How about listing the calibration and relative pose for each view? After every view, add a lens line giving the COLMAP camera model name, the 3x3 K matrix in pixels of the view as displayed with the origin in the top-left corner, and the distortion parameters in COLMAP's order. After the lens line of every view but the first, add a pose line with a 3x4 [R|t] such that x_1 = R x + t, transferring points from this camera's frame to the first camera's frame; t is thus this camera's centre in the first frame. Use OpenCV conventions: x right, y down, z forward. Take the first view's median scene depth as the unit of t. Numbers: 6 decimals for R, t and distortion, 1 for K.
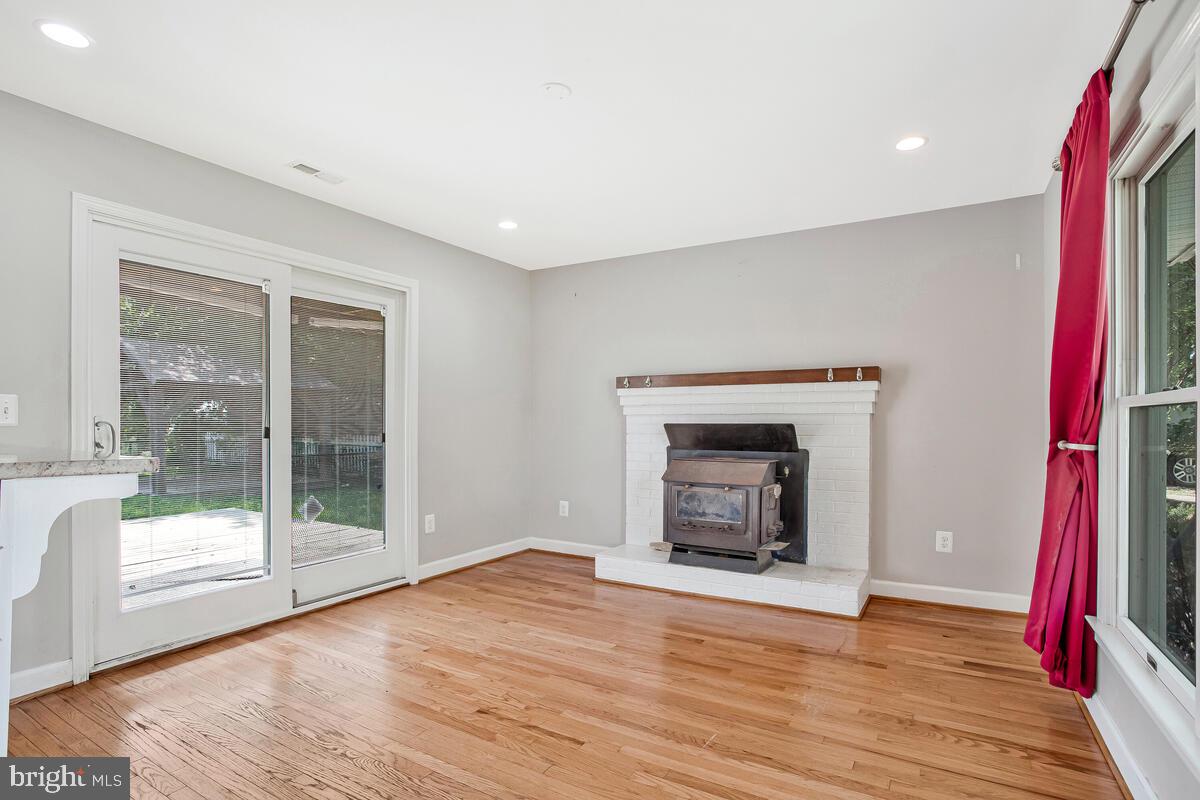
lens RADIAL K [[614.4, 0, 602.1], [0, 614.4, 400.1], [0, 0, 1]] dist [-0.056454, 0.014657]
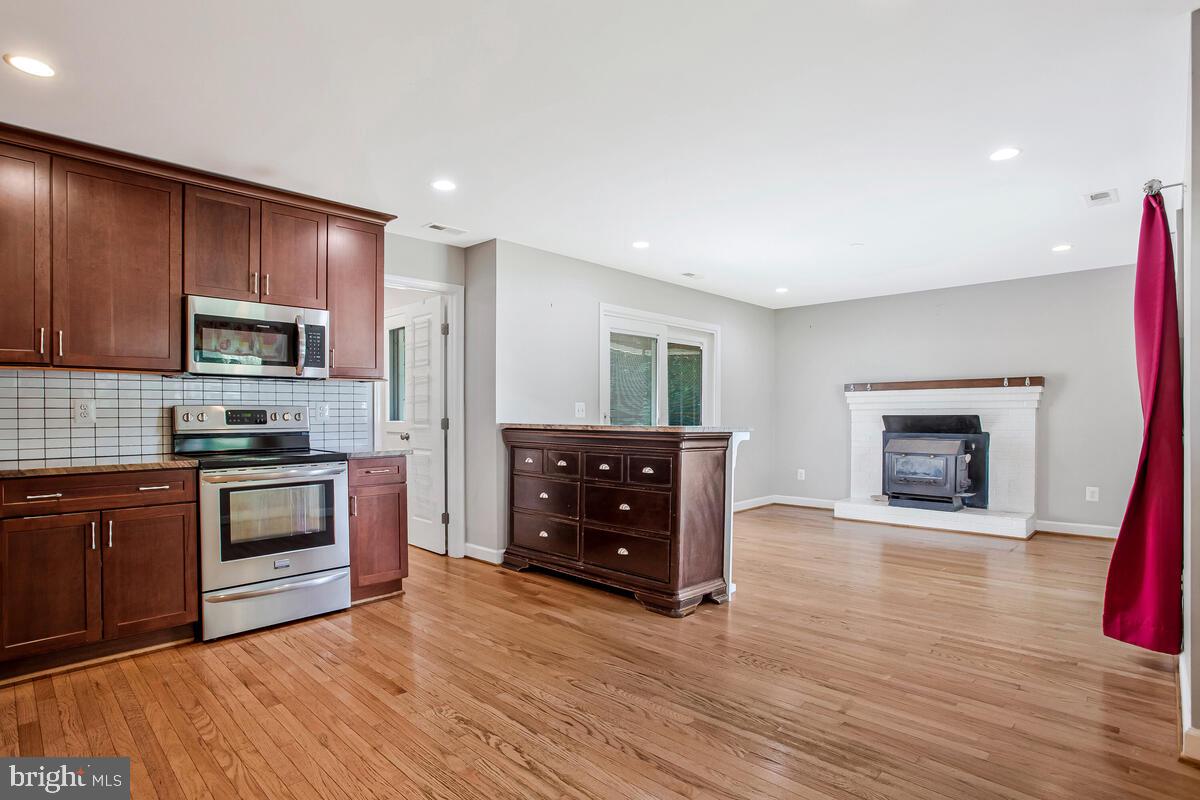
lens RADIAL K [[614.4, 0, 580.5], [0, 614.4, 408.9], [0, 0, 1]] dist [-0.056454, 0.014657]
pose [[0.968287, -0.004187, -0.249806, -0.267163], [0.009016, 0.999794, 0.018190, -0.011790], [0.249678, -0.019865, 0.968125, -0.679615]]
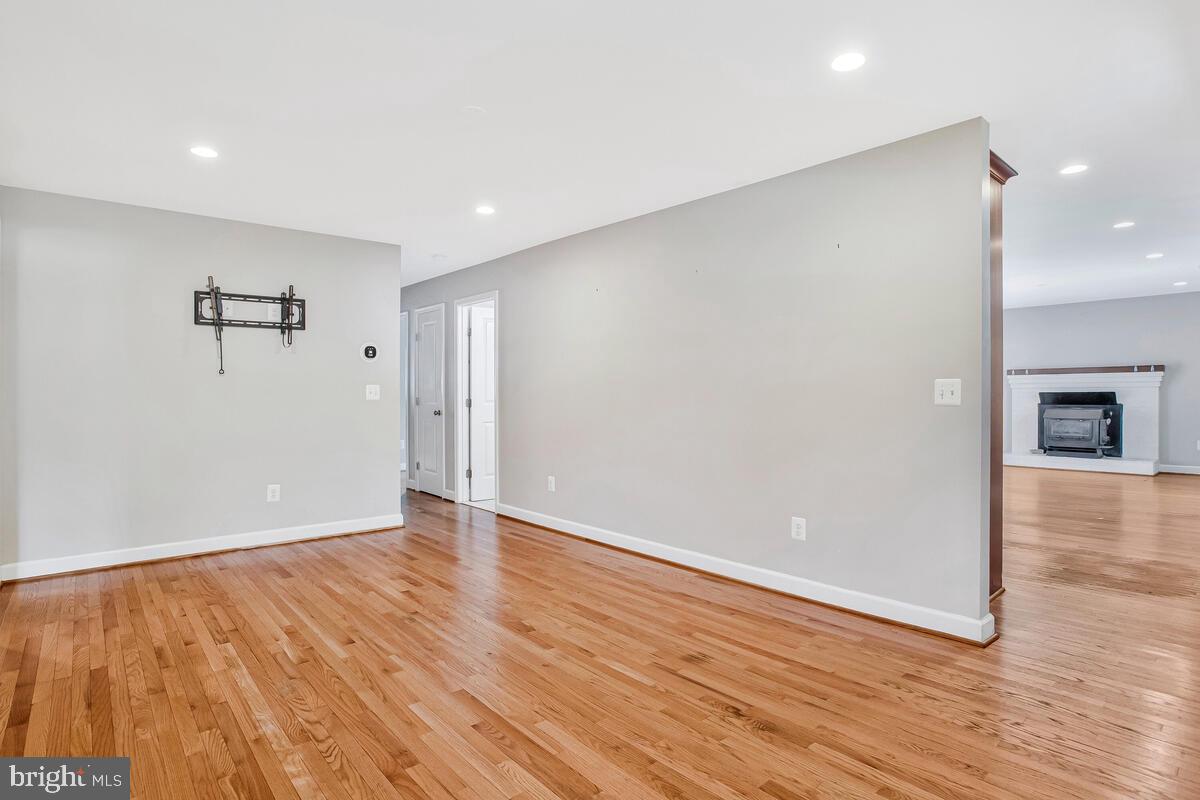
lens RADIAL K [[614.4, 0, 573.6], [0, 614.4, 390.9], [0, 0, 1]] dist [-0.056454, 0.014657]
pose [[0.941799, -0.009590, -0.336039, -0.789403], [0.018822, 0.999529, 0.024225, -0.050844], [0.335649, -0.029140, 0.941536, -1.618169]]
